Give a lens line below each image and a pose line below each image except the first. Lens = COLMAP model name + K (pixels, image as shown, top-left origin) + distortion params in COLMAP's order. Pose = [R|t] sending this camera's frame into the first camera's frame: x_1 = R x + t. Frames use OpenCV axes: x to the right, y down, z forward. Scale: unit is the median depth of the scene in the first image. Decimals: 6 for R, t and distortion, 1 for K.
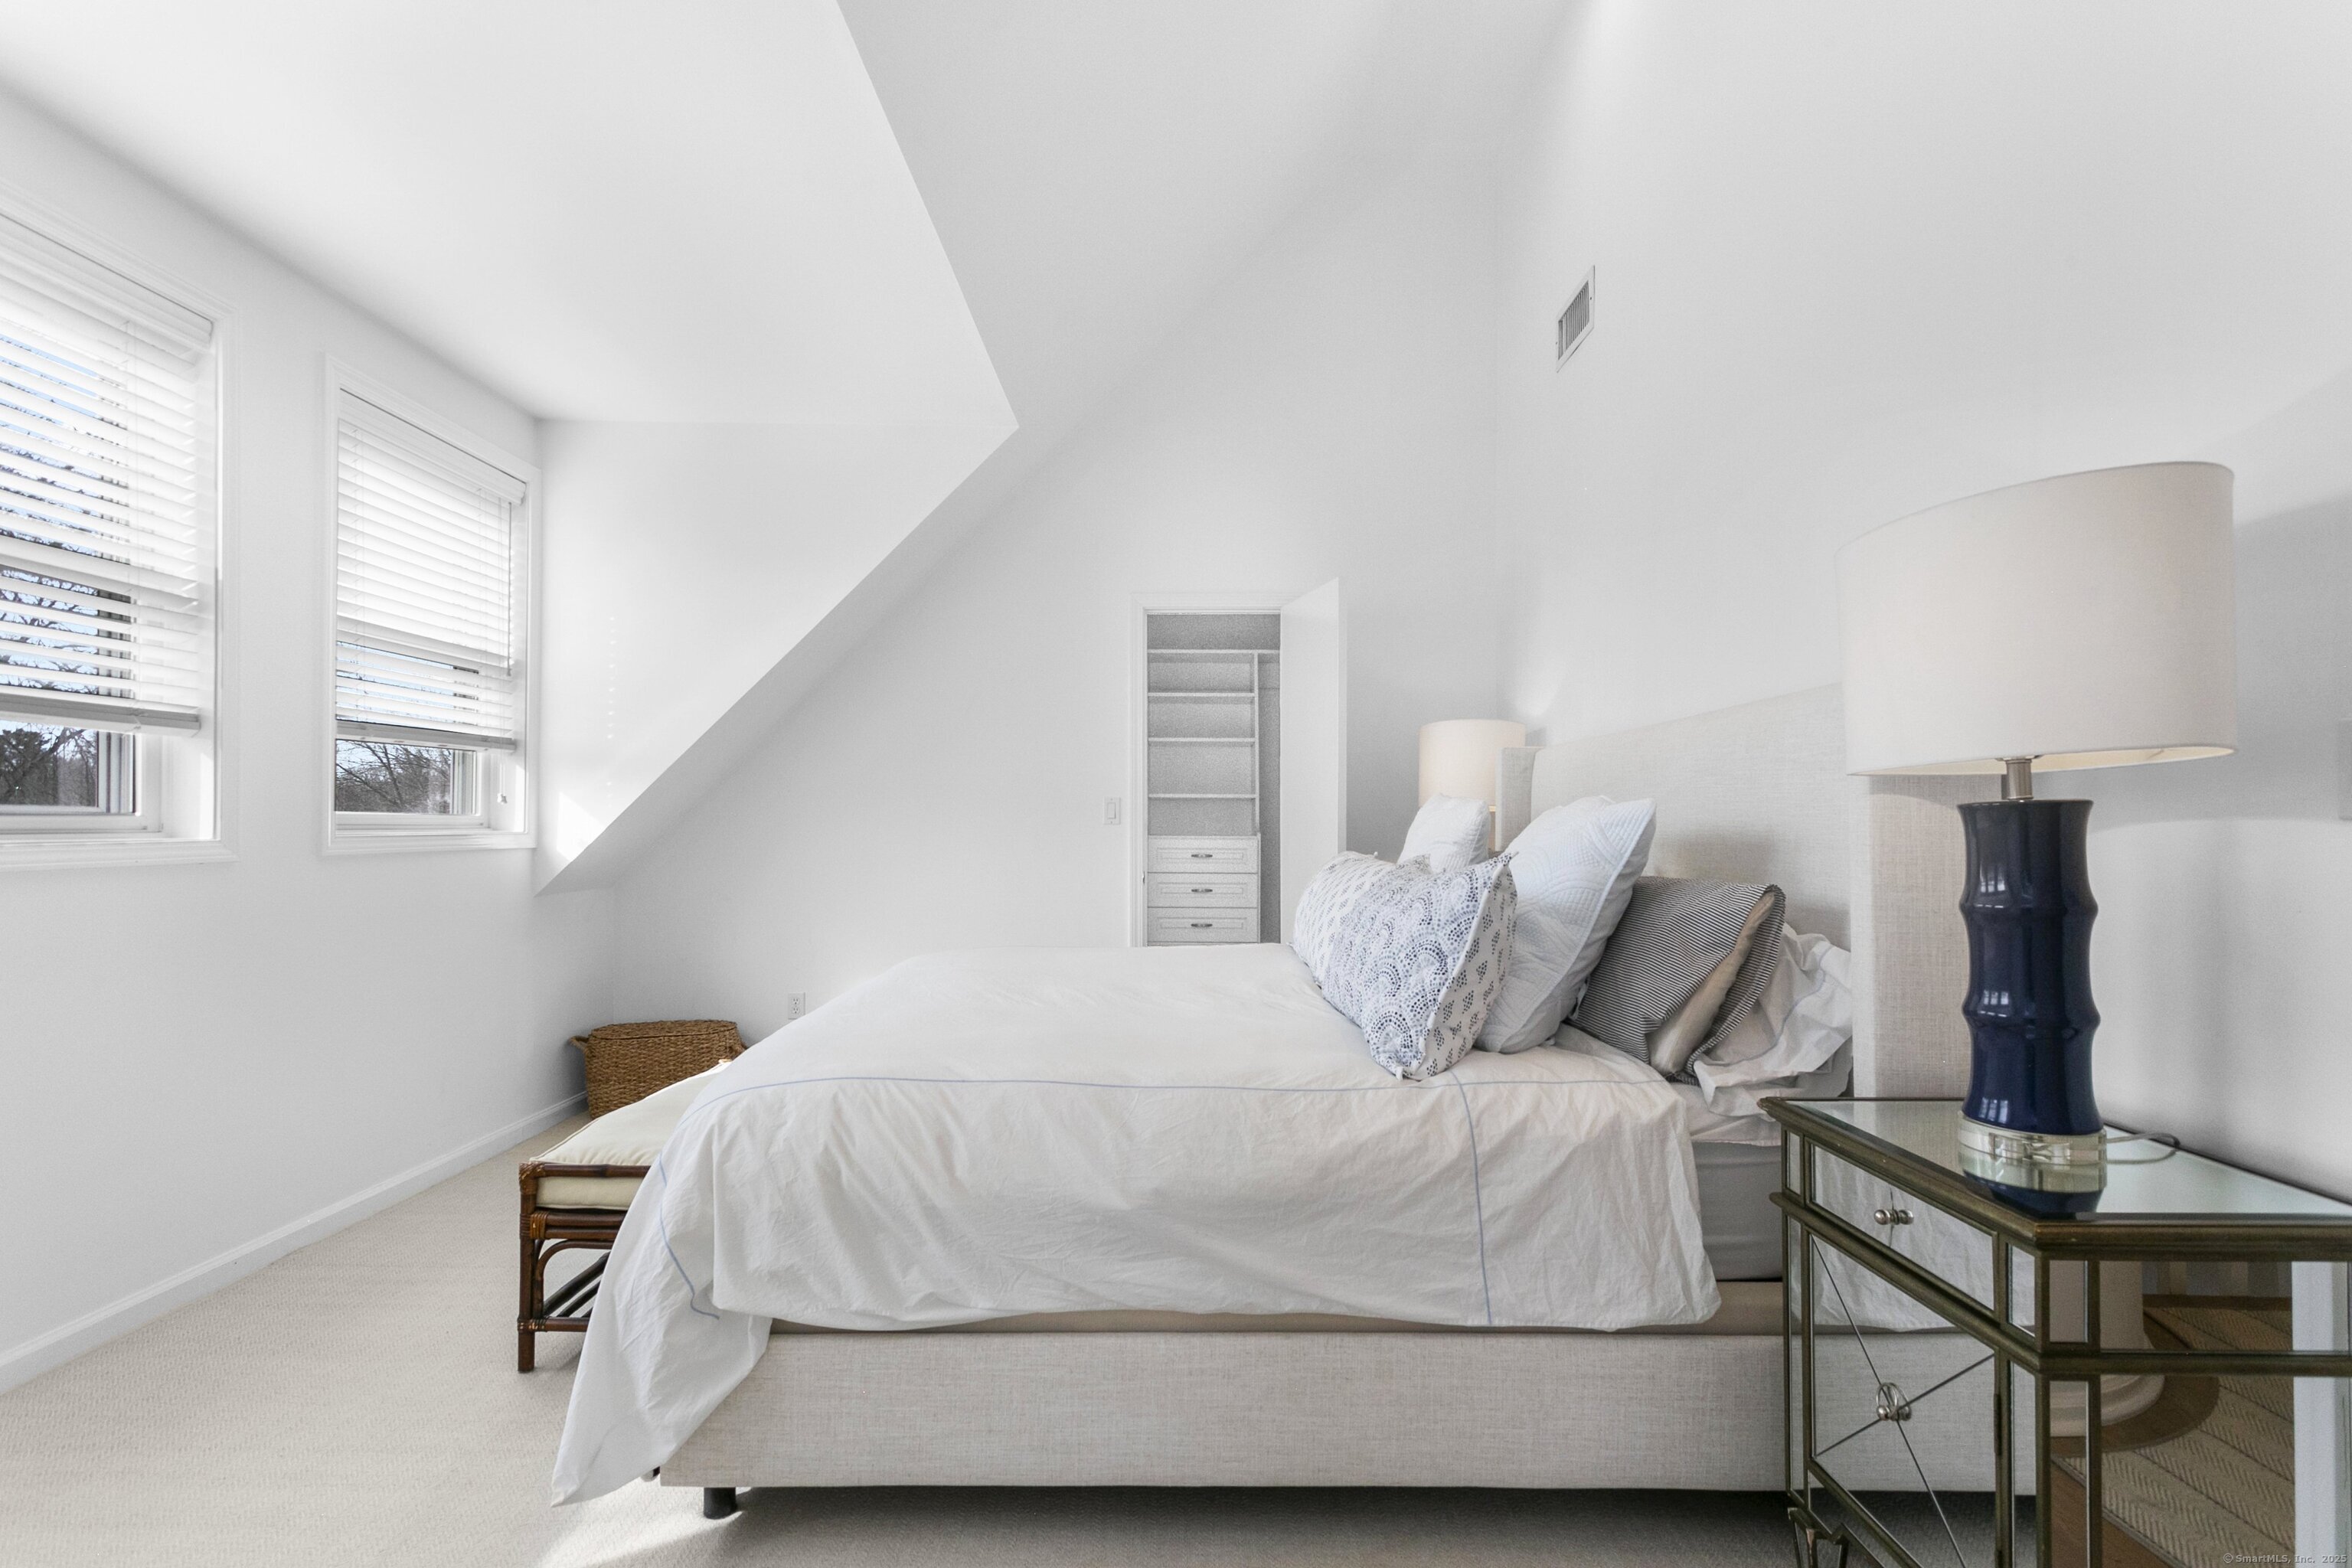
lens RADIAL K [[1127.5, 0, 1164.0], [0, 1127.5, 789.7], [0, 0, 1]] dist [0.003844, 0.000986]
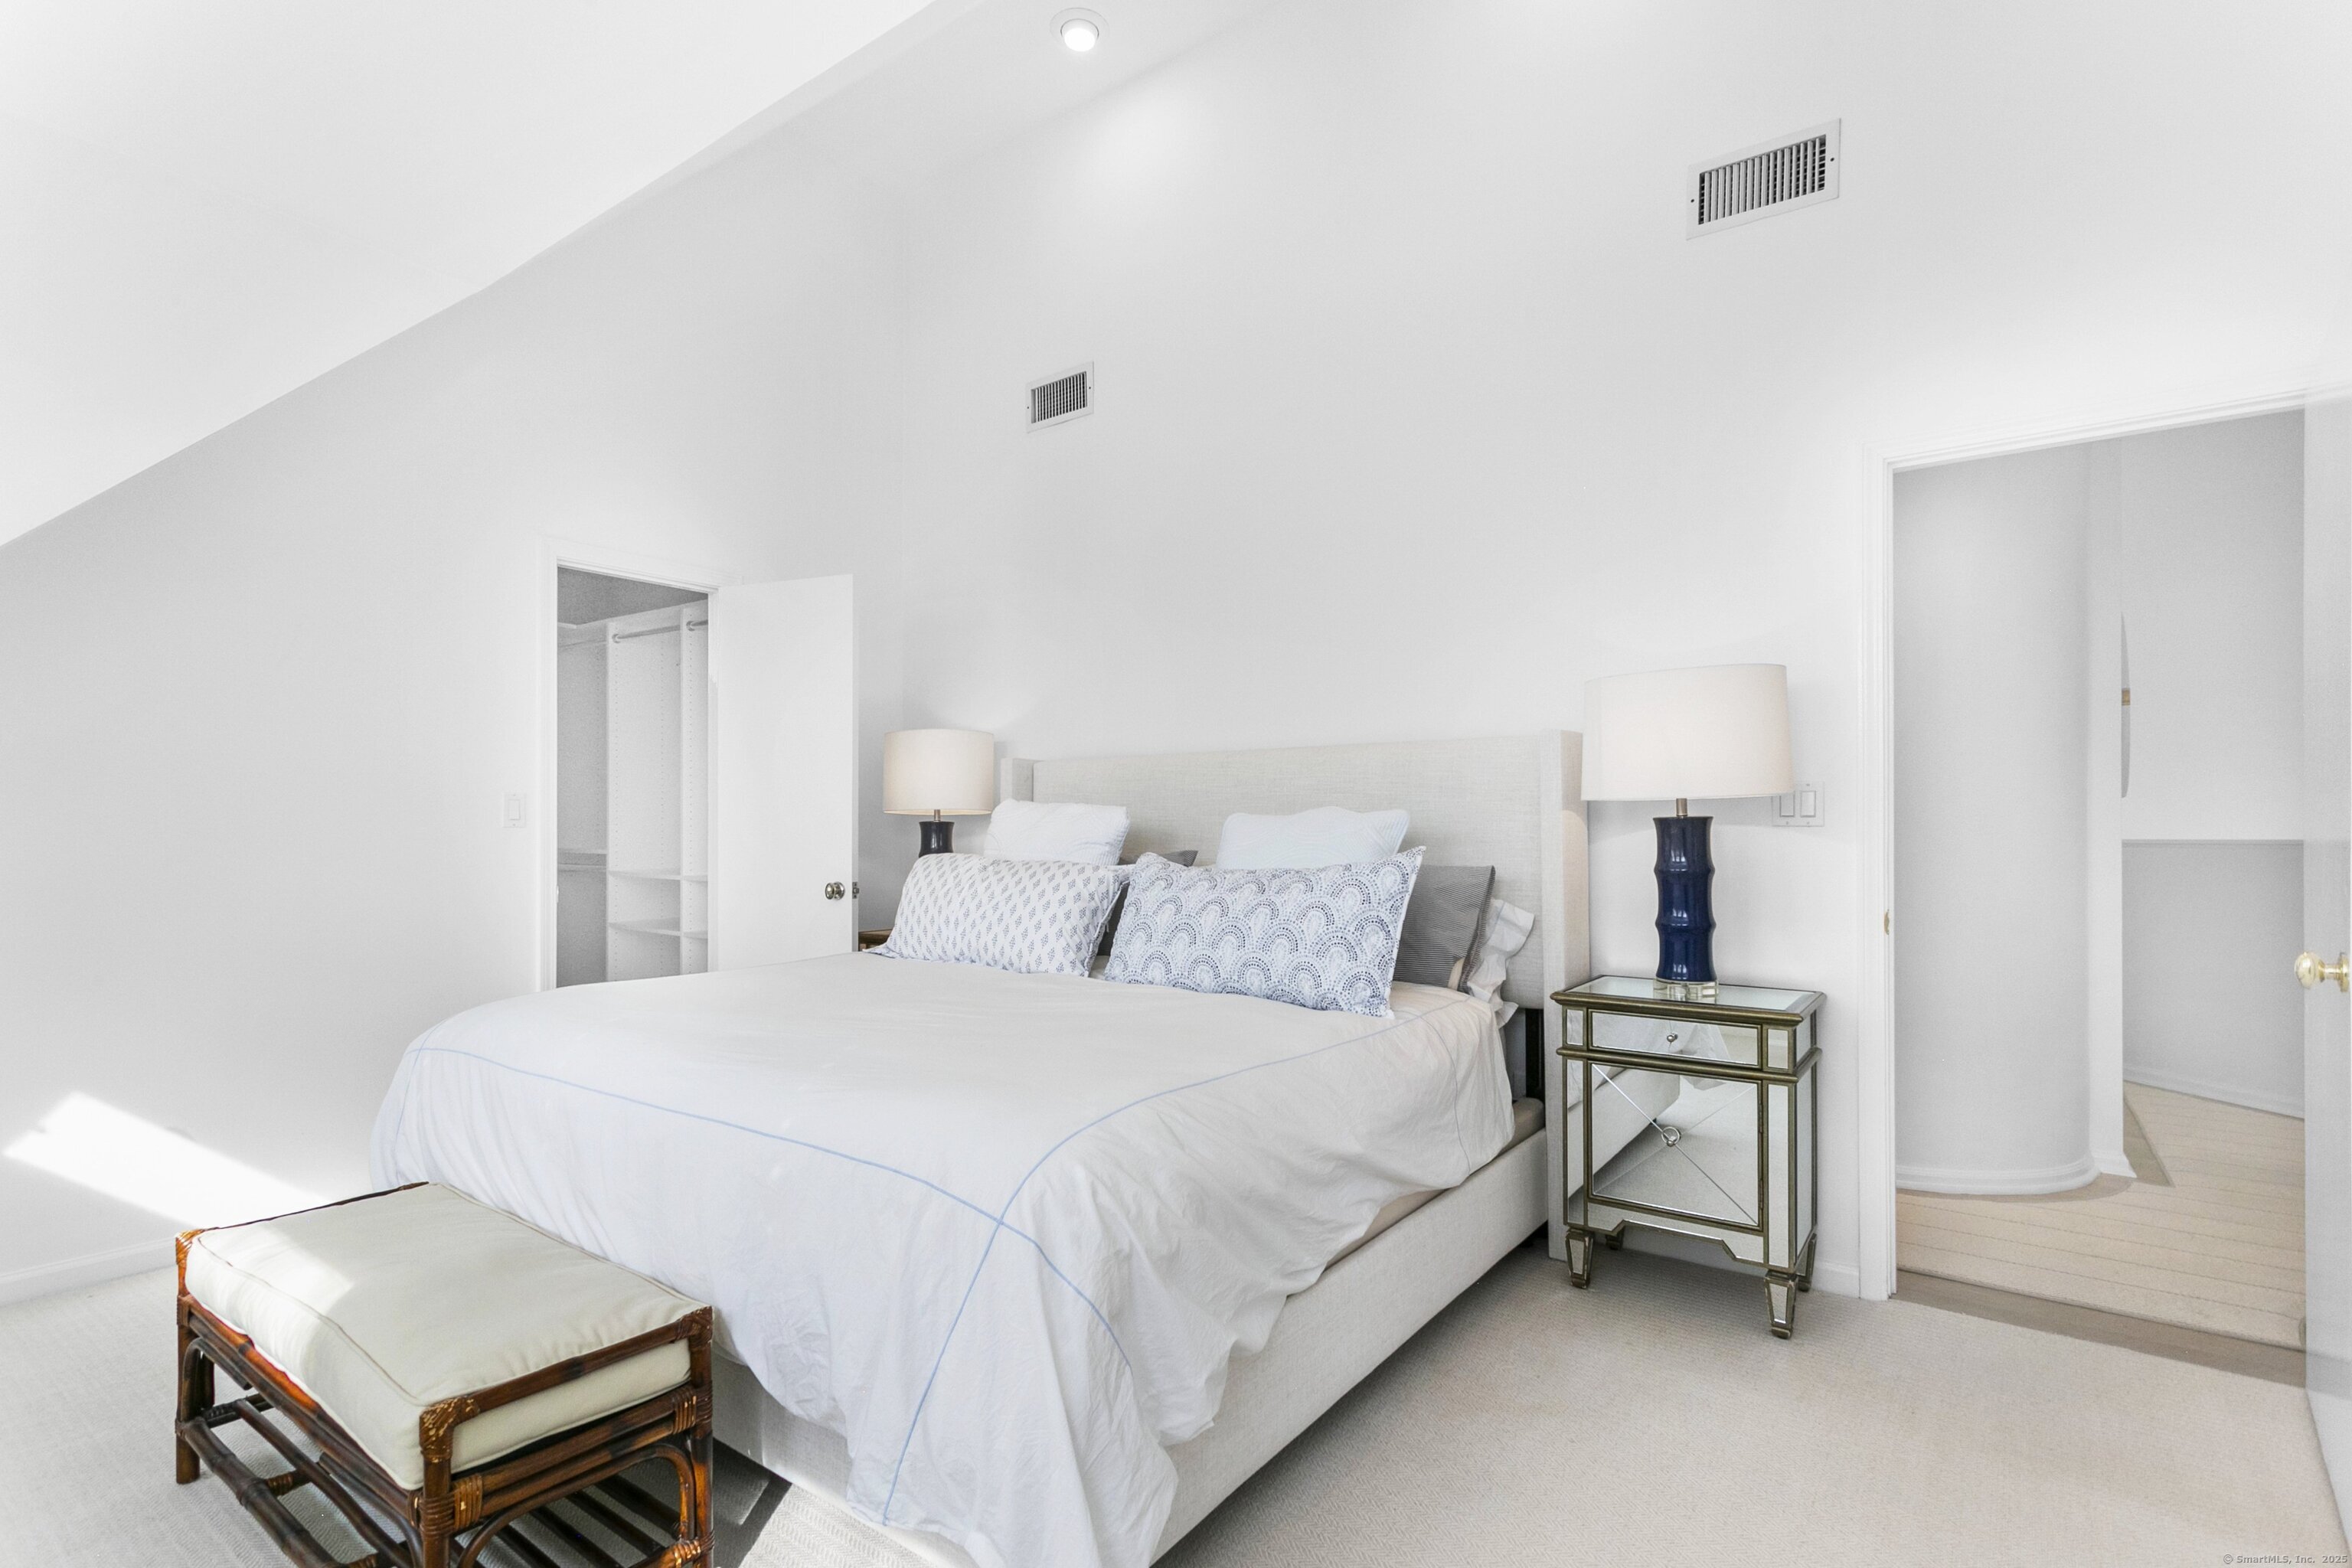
lens RADIAL K [[1127.5, 0, 1164.0], [0, 1127.5, 789.7], [0, 0, 1]] dist [0.003844, 0.000986]
pose [[0.585895, 0.026452, 0.809955, -1.022608], [-0.026020, 0.999566, -0.013823, 0.010896], [-0.809969, -0.012977, 0.586328, 0.436942]]
